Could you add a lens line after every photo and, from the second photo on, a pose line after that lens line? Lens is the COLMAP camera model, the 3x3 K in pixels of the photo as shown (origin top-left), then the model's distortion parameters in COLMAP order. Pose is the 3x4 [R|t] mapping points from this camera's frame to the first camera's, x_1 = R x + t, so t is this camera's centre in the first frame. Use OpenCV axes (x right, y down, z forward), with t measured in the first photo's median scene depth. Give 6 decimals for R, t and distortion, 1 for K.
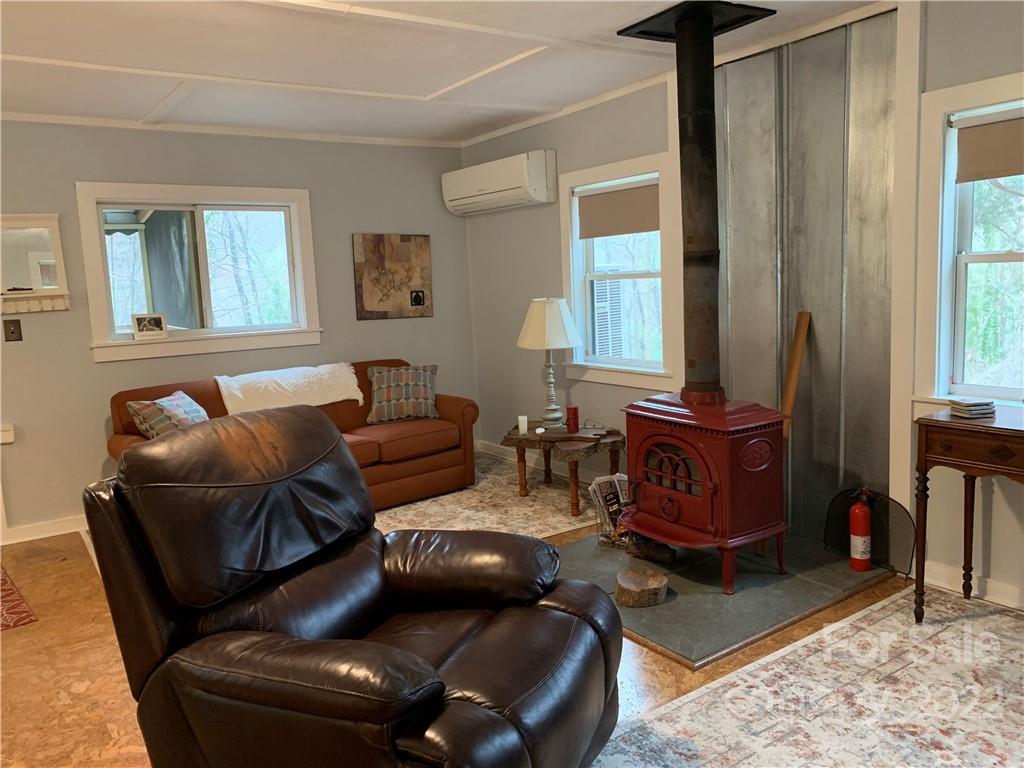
lens RADIAL K [[777.9, 0, 513.7], [0, 777.9, 374.2], [0, 0, 1]] dist [0.076772, -0.084087]
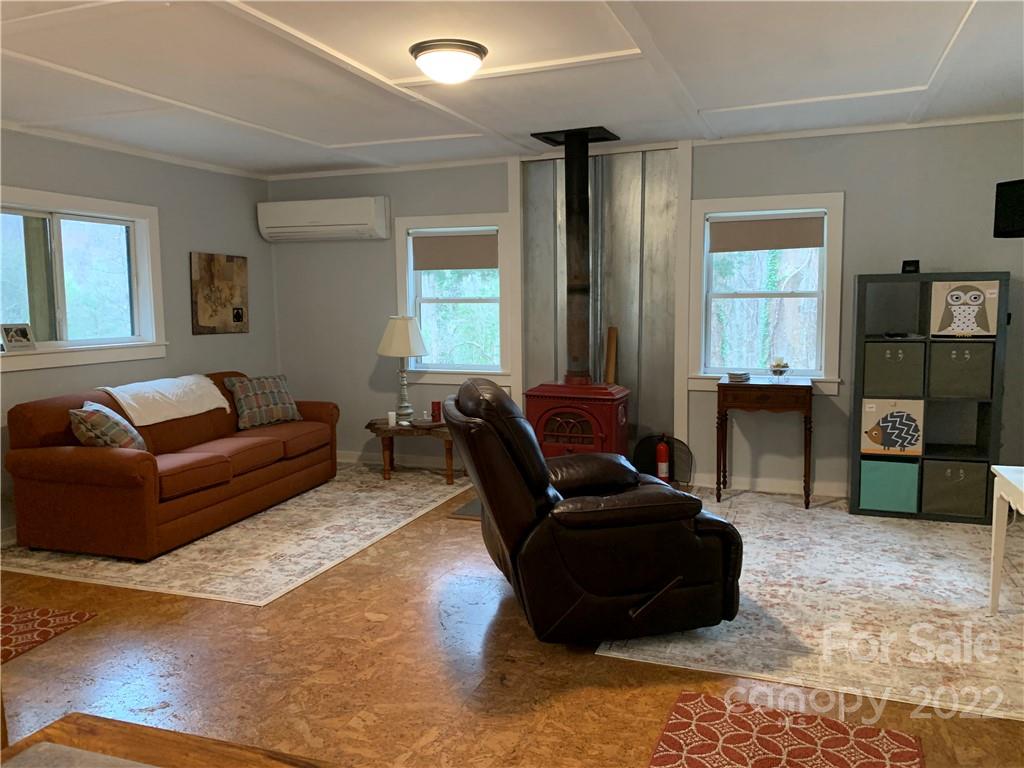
lens RADIAL K [[777.9, 0, 515.7], [0, 777.9, 374.6], [0, 0, 1]] dist [0.076772, -0.084087]
pose [[0.824337, -0.022486, 0.565653, -0.483521], [0.045995, 0.998568, -0.027335, 0.035336], [-0.564228, 0.048550, 0.824190, -0.112172]]
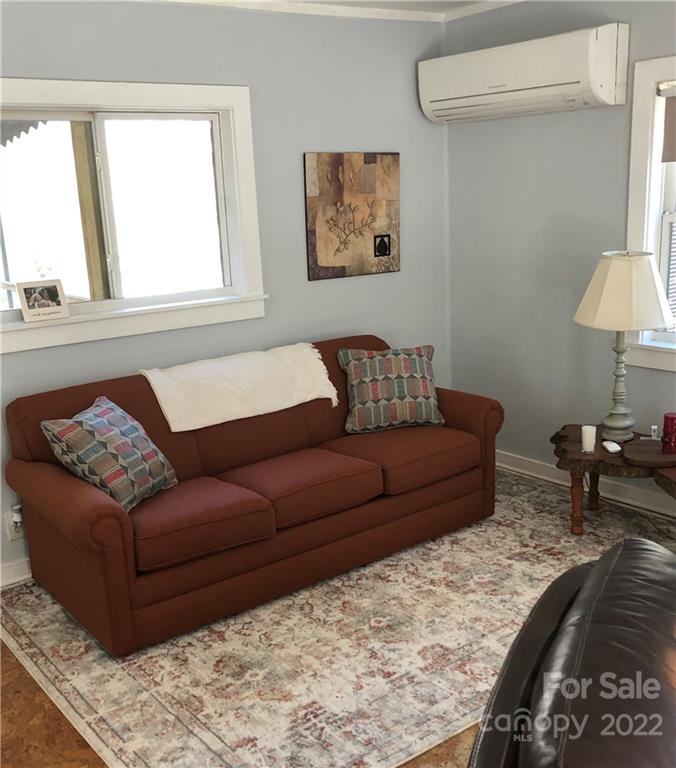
lens RADIAL K [[867.0, 0, 326.5], [0, 867.0, 441.2], [0, 0, 1]] dist [0.013670, 0.000000]
pose [[0.999398, -0.014301, 0.031595, -0.232253], [0.009037, 0.986933, 0.160876, -0.056638], [-0.033483, -0.160494, 0.986469, 0.220831]]
